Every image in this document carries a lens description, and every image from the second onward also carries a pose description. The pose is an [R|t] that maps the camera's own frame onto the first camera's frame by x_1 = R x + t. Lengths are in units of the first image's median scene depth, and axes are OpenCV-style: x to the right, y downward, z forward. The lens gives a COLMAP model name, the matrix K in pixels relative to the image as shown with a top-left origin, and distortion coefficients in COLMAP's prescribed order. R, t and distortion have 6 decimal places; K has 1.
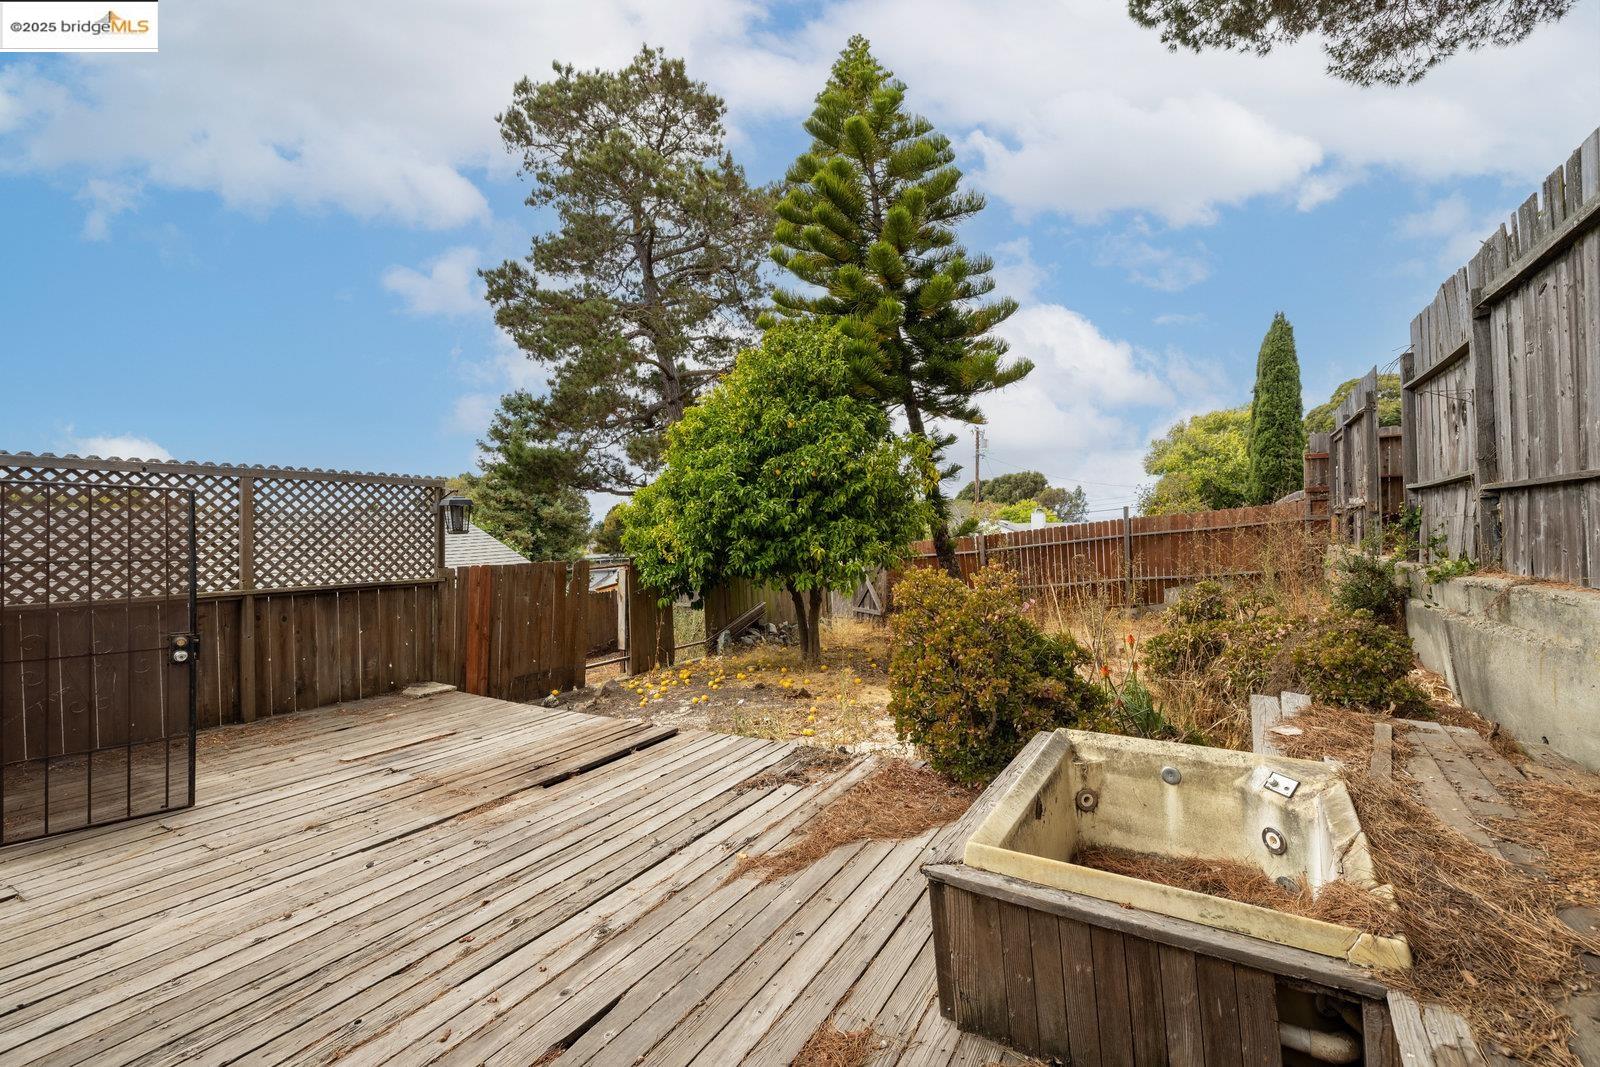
lens RADIAL K [[692.6, 0, 791.2], [0, 692.6, 499.4], [0, 0, 1]] dist [0.002170, 0.000341]
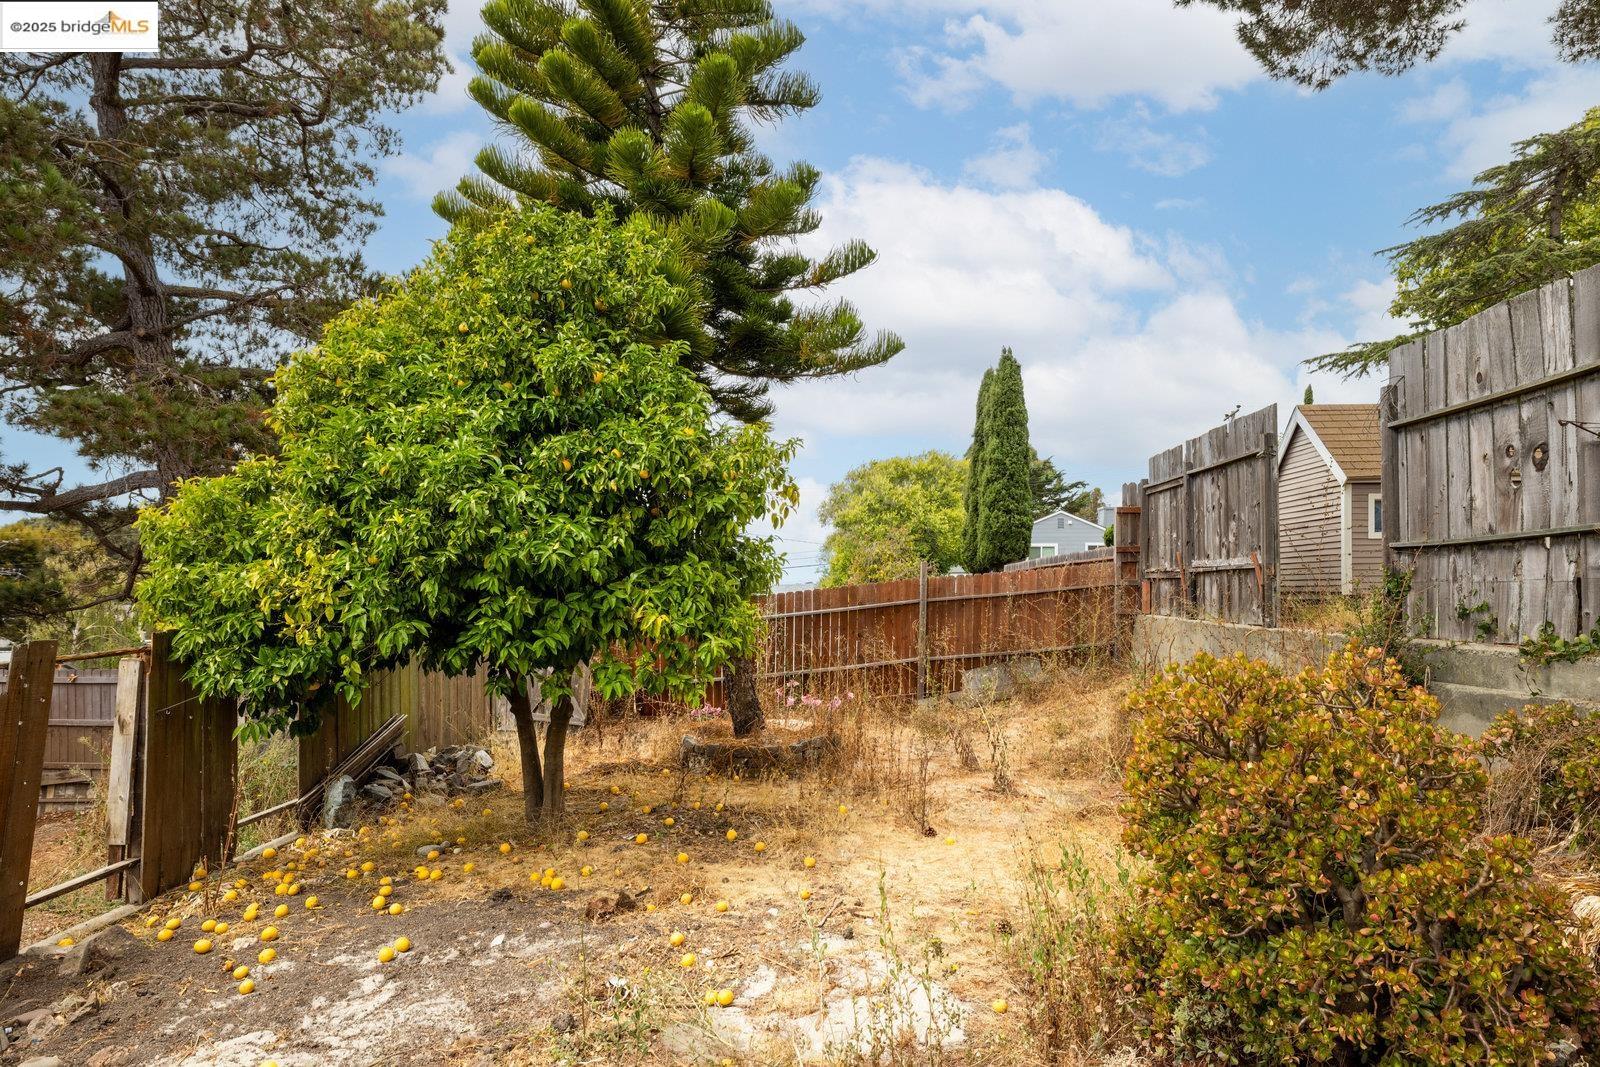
lens RADIAL K [[927.3, 0, 829.8], [0, 927.3, 523.3], [0, 0, 1]] dist [-0.003940, 0.000206]
pose [[0.855259, 0.056828, 0.515076, -0.125596], [-0.041034, 0.998274, -0.042004, 0.015224], [-0.516574, 0.014789, 0.856115, 0.195649]]
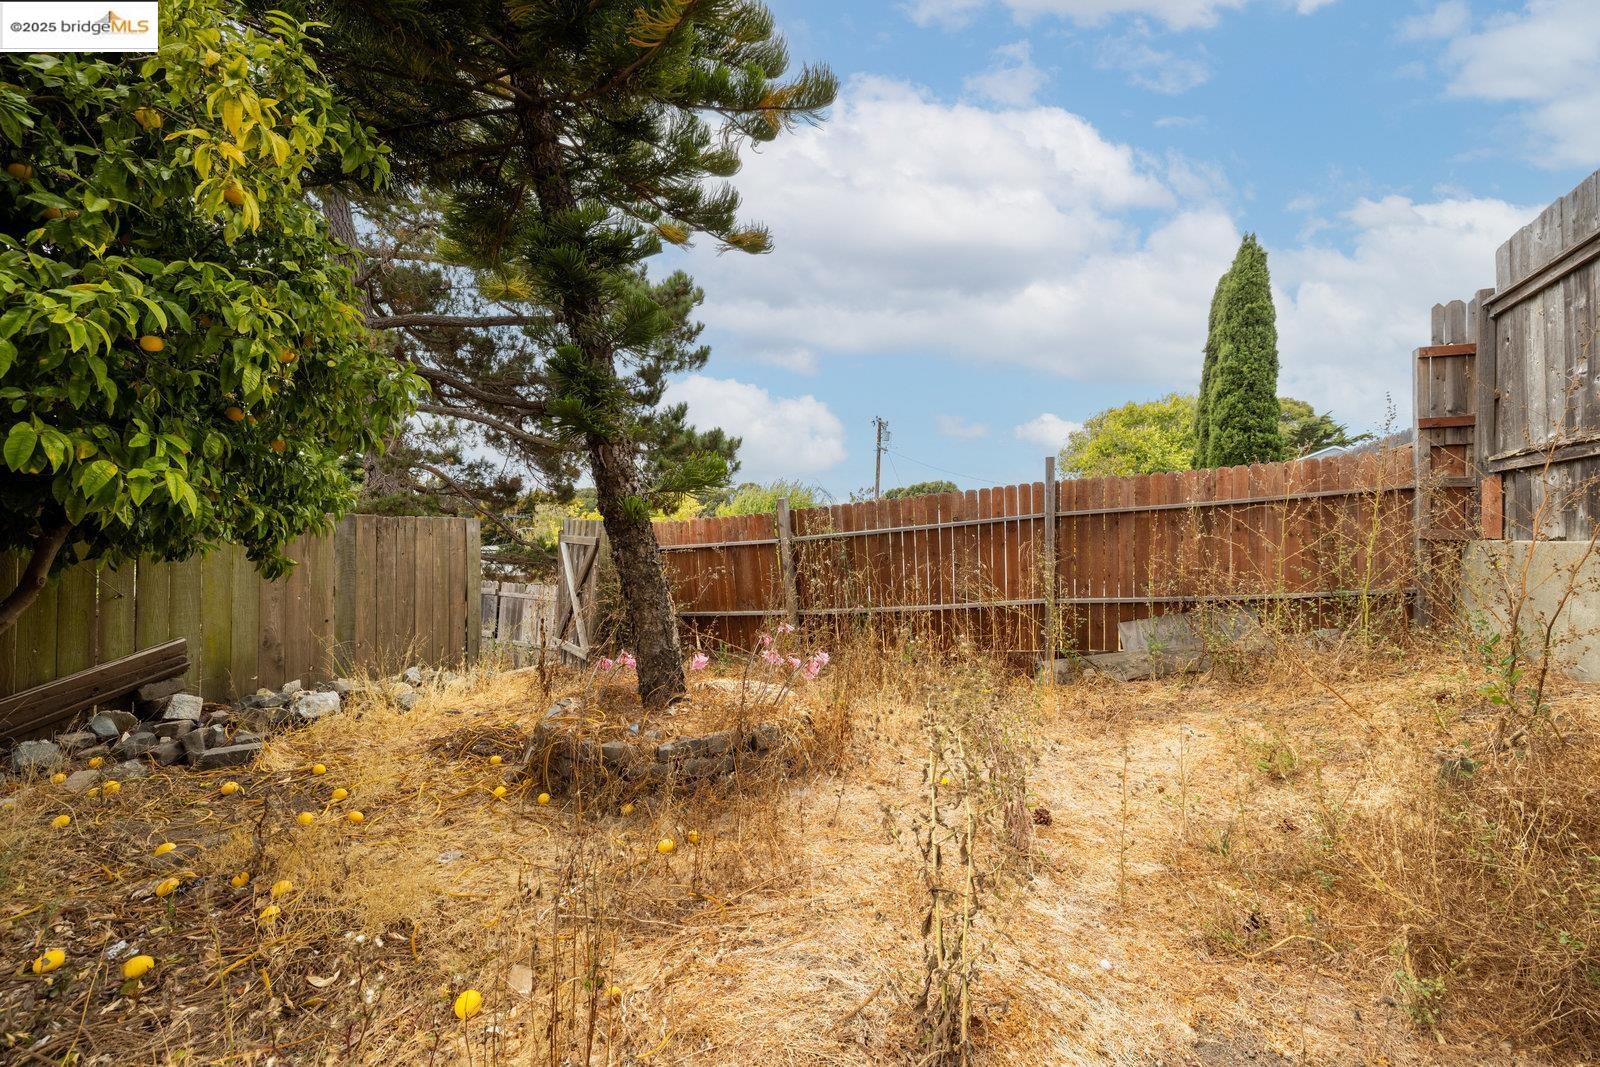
lens RADIAL K [[692.6, 0, 791.2], [0, 692.6, 499.4], [0, 0, 1]] dist [0.002170, 0.000341]
pose [[0.992888, 0.037885, 0.112867, 0.243023], [-0.037147, 0.999272, -0.008636, 0.053099], [-0.113112, 0.004382, 0.993573, 0.527643]]
